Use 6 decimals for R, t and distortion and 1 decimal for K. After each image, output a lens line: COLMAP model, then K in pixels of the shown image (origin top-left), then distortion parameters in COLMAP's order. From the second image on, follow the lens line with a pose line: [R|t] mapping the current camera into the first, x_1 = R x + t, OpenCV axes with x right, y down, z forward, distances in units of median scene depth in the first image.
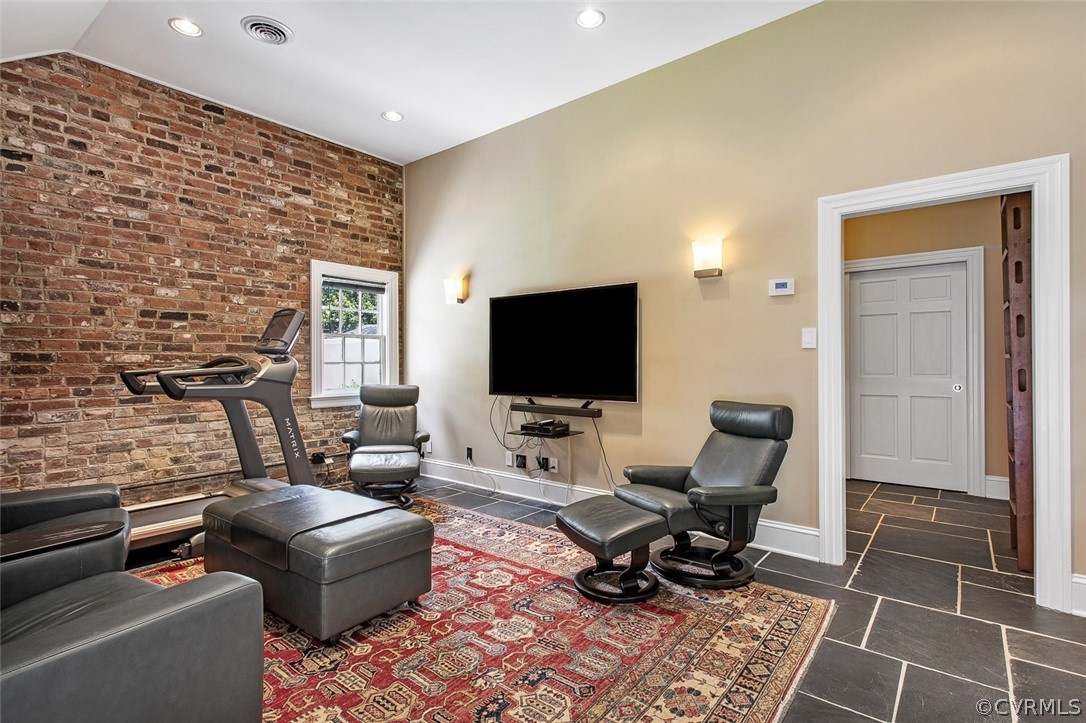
lens RADIAL K [[517.8, 0, 545.4], [0, 517.8, 363.3], [0, 0, 1]] dist [-0.000403, 0.000496]
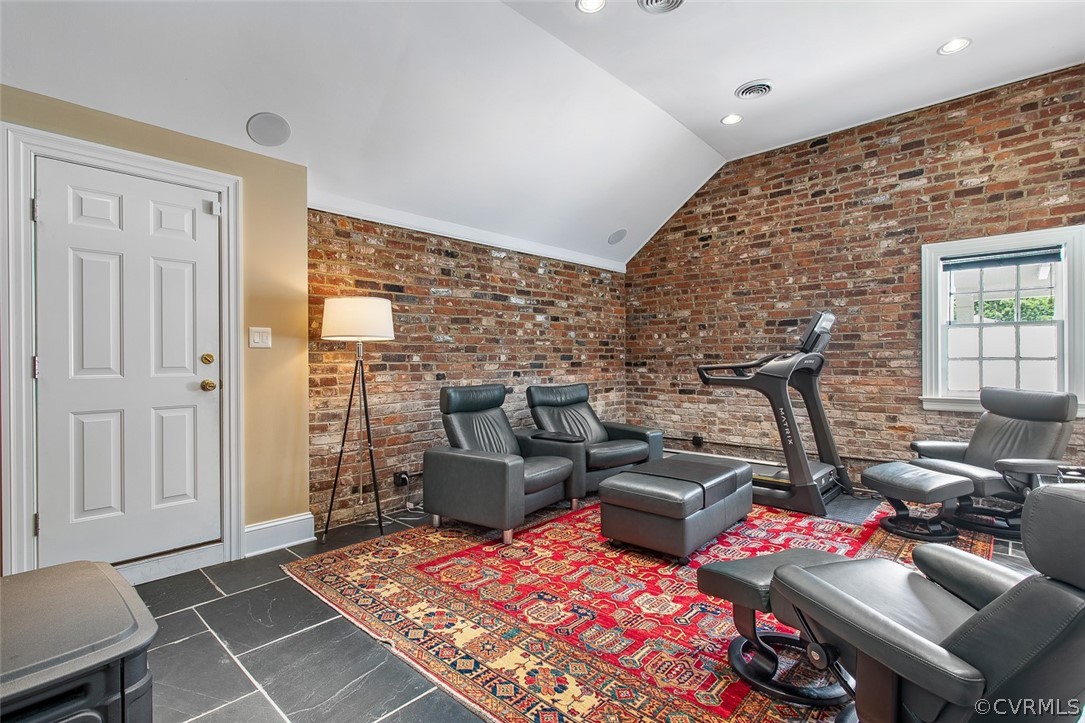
lens RADIAL K [[517.3, 0, 542.4], [0, 517.3, 359.6], [0, 0, 1]] dist [-0.000403, 0.000496]
pose [[-0.070921, 0.003161, -0.997477, 0.637666], [0.003733, 0.999989, 0.002903, -0.006738], [0.997475, -0.003518, -0.070932, 0.510118]]
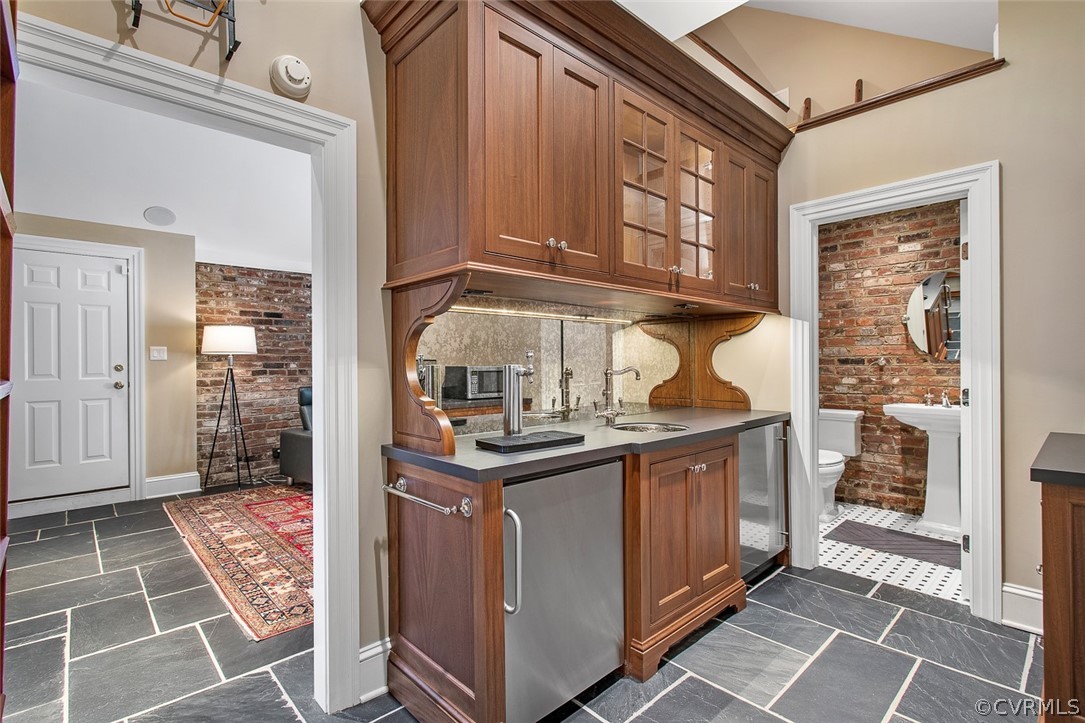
lens RADIAL K [[517.3, 0, 543.9], [0, 517.3, 360.3], [0, 0, 1]] dist [-0.000403, 0.000496]
pose [[-0.147616, 0.004671, -0.989034, 0.943682], [0.005119, 0.999979, 0.003958, -0.025386], [0.989031, -0.004479, -0.147637, 1.116913]]
